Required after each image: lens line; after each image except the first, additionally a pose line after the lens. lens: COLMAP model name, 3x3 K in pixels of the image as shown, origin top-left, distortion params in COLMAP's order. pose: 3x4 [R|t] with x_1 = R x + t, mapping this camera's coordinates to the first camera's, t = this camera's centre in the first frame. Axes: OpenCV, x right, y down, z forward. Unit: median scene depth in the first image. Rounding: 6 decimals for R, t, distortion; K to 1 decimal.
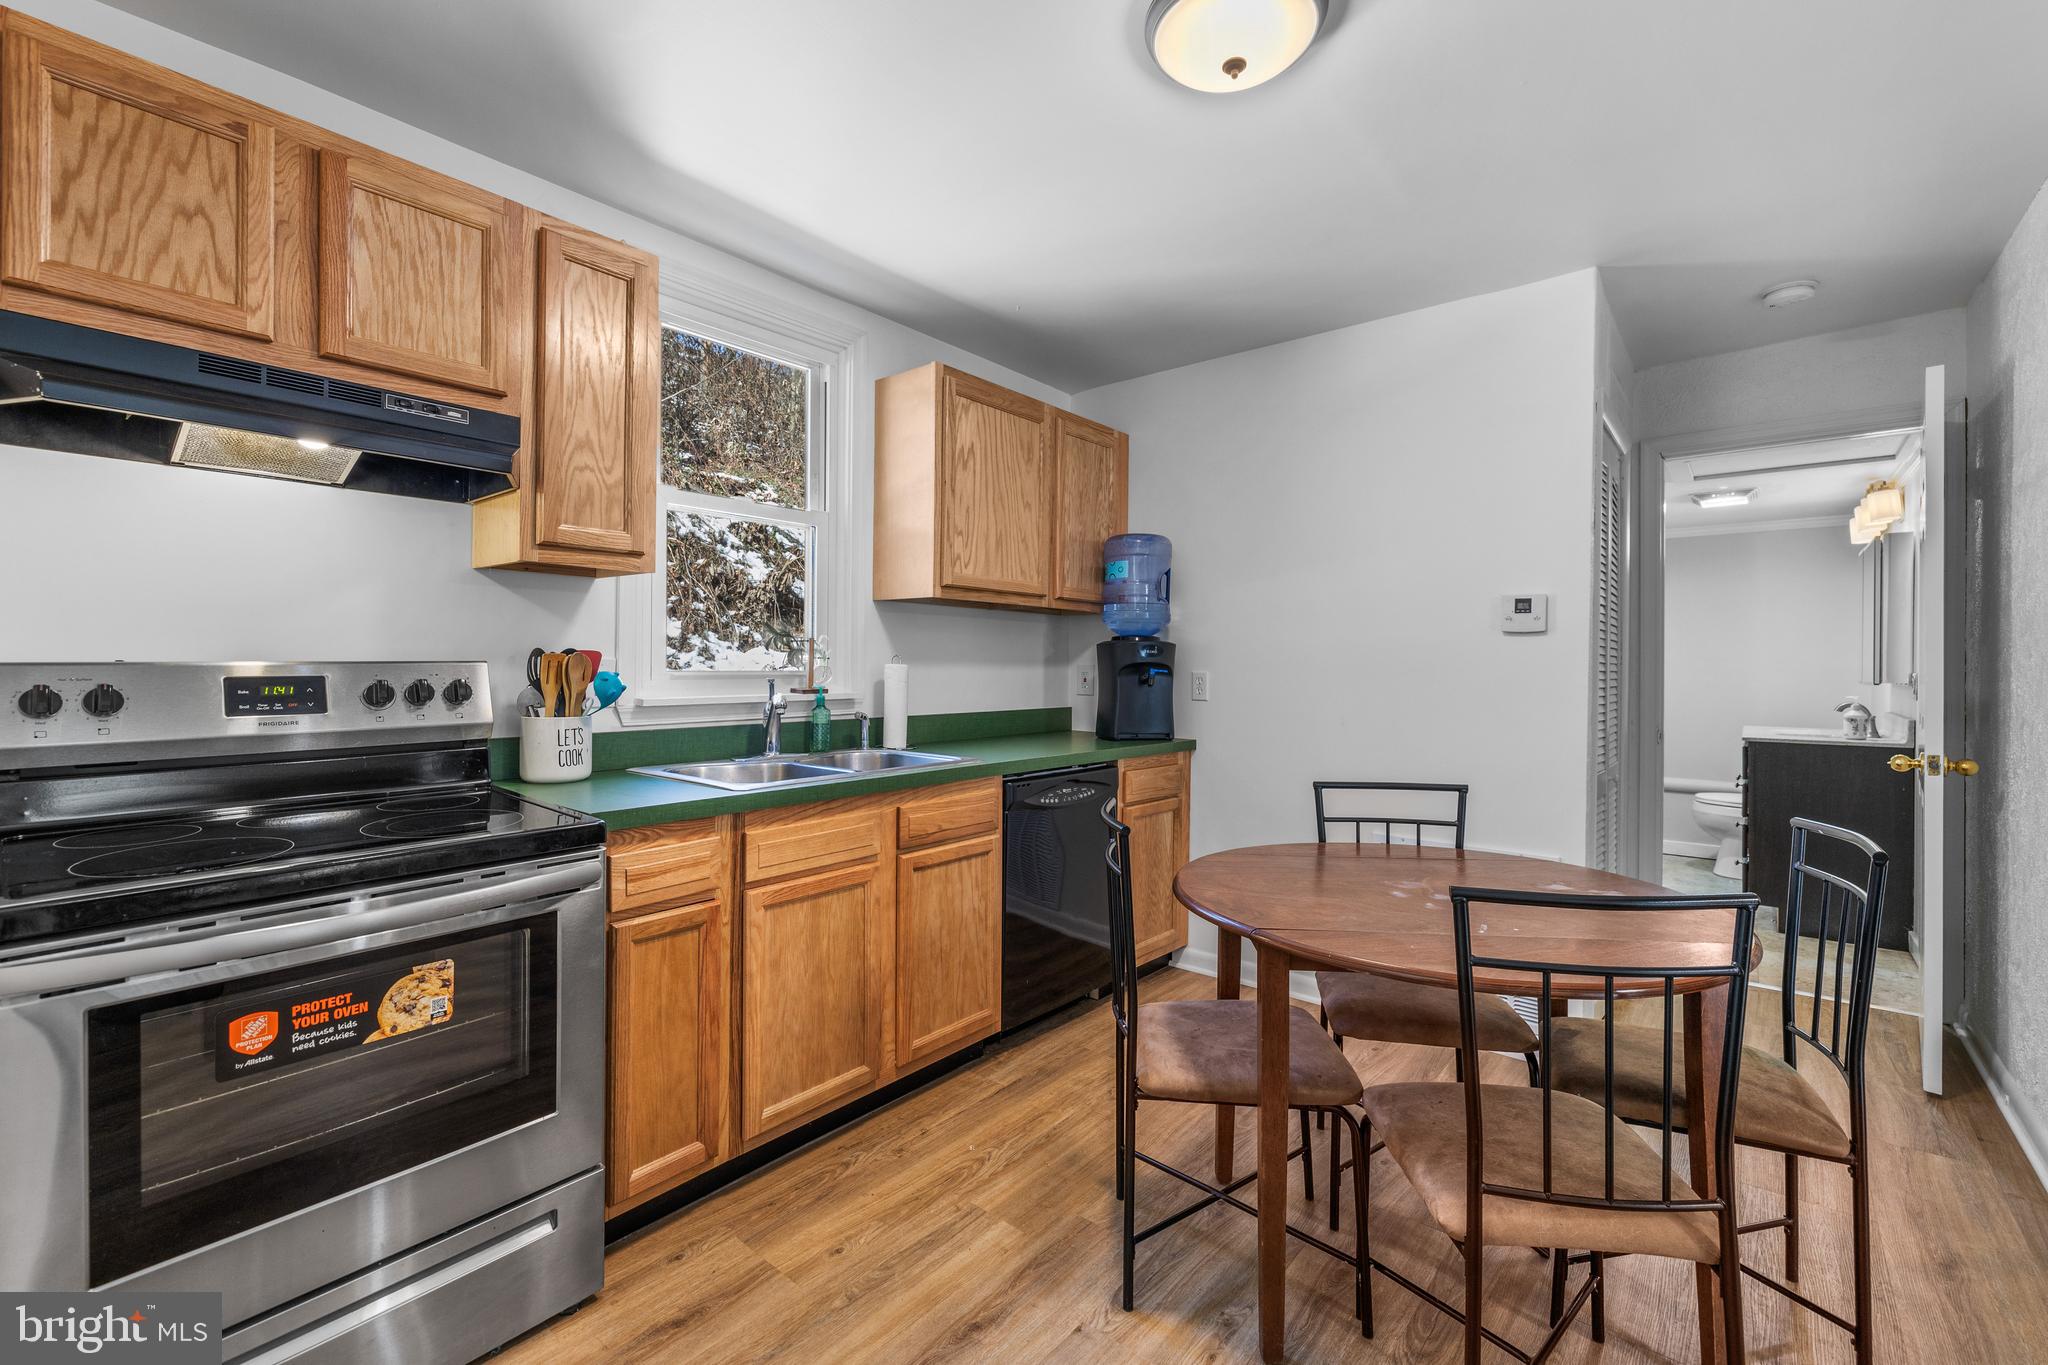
lens RADIAL K [[891.7, 0, 1031.0], [0, 891.7, 668.3], [0, 0, 1]] dist [-0.001701, 0.000840]
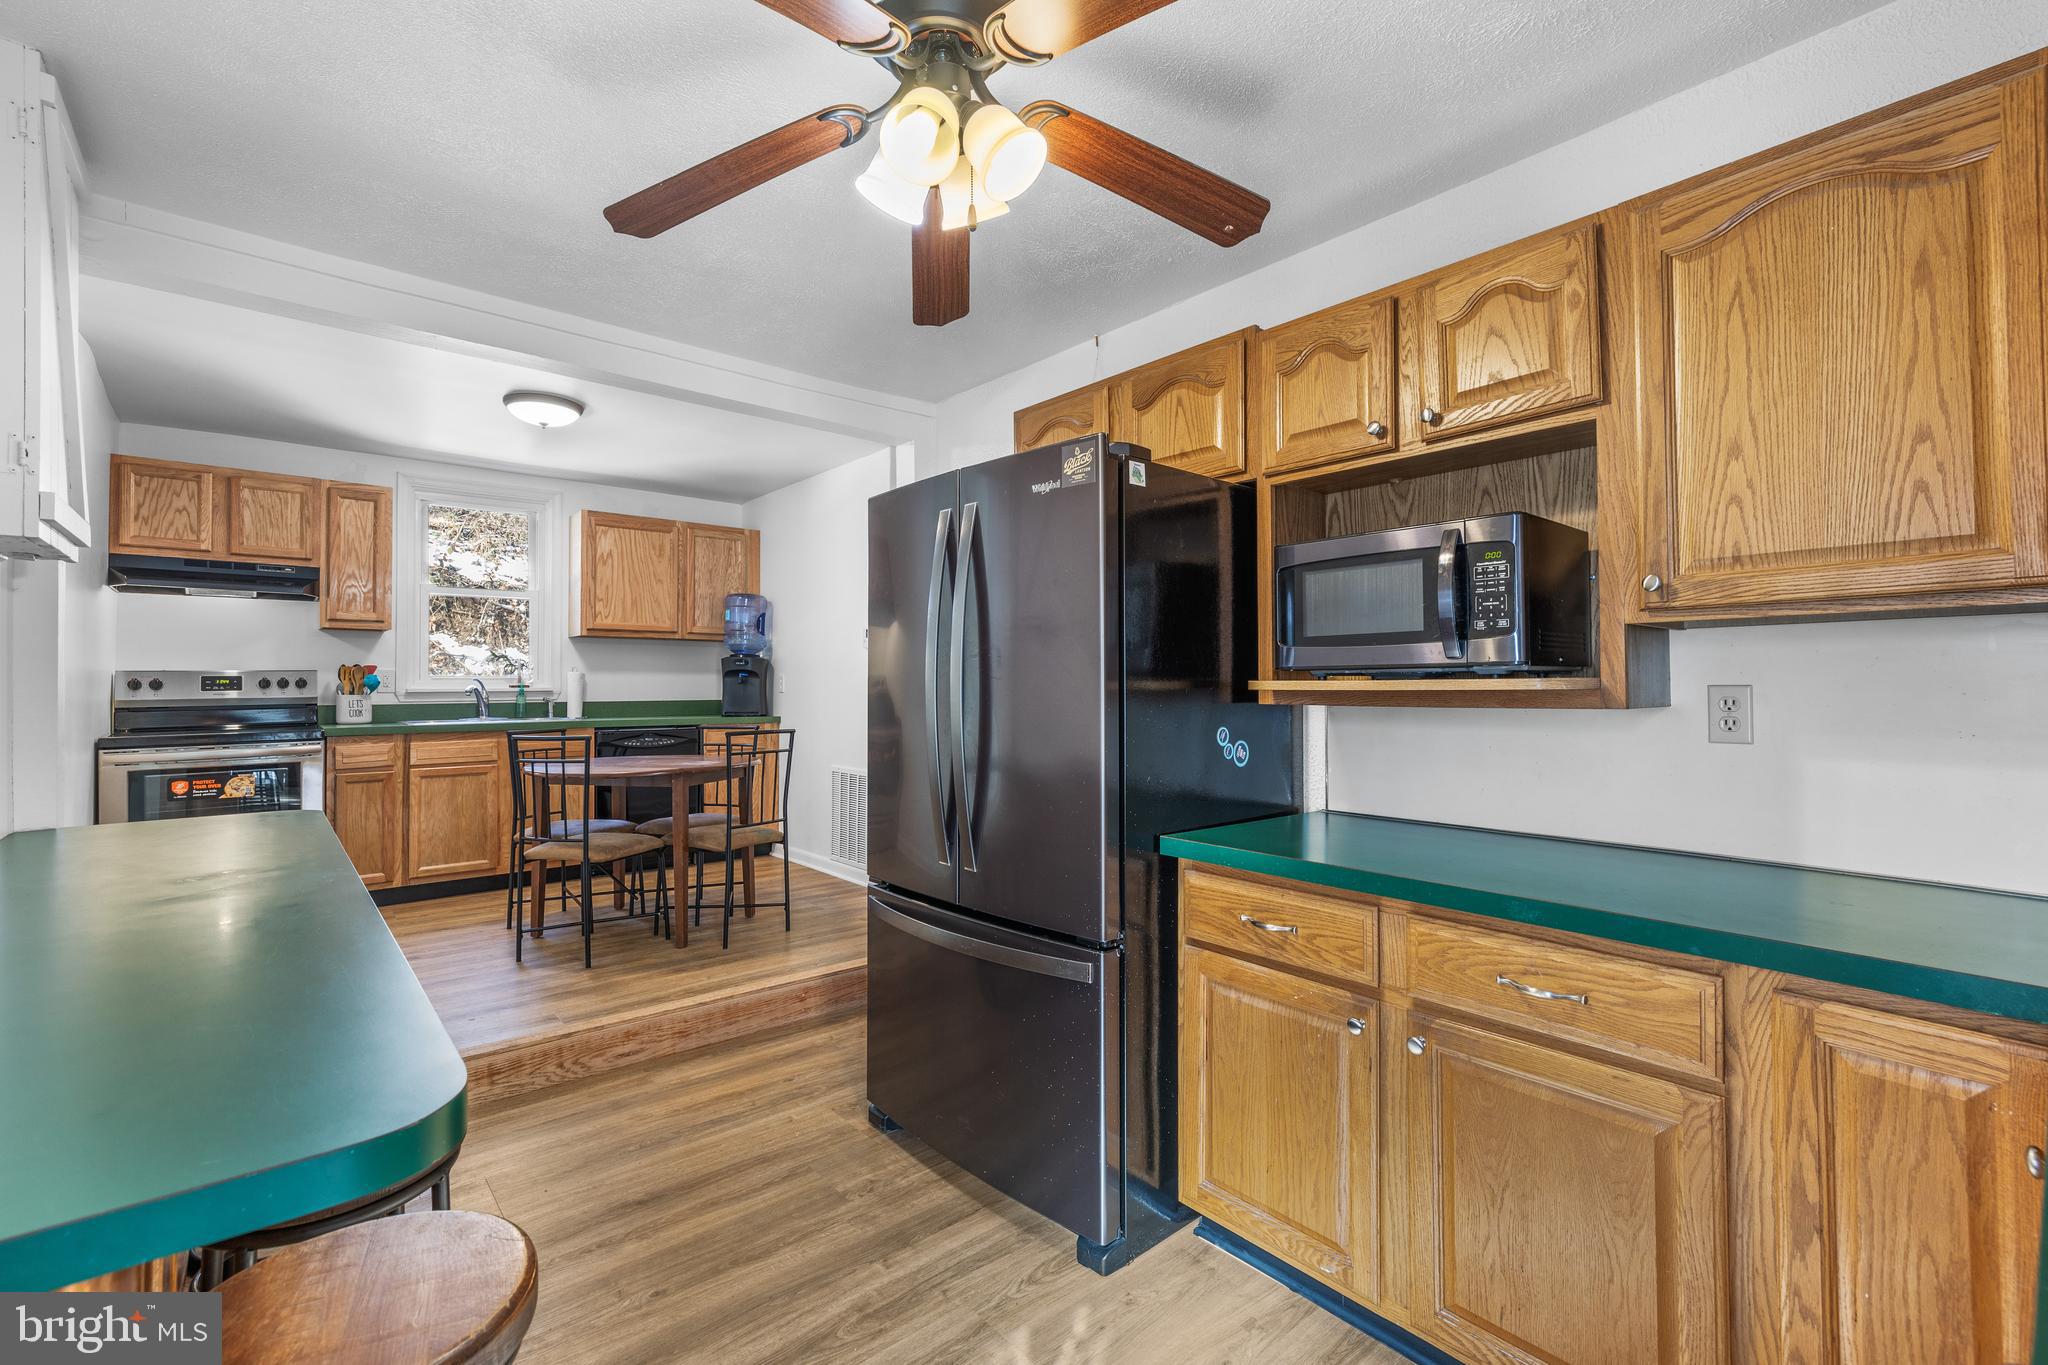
lens RADIAL K [[891.7, 0, 1010.3], [0, 891.7, 679.0], [0, 0, 1]] dist [-0.001701, 0.000840]
pose [[0.984064, -0.015405, -0.177148, 1.648760], [0.012637, 0.999780, -0.016741, 0.079631], [0.177367, 0.014235, 0.984042, -1.006646]]
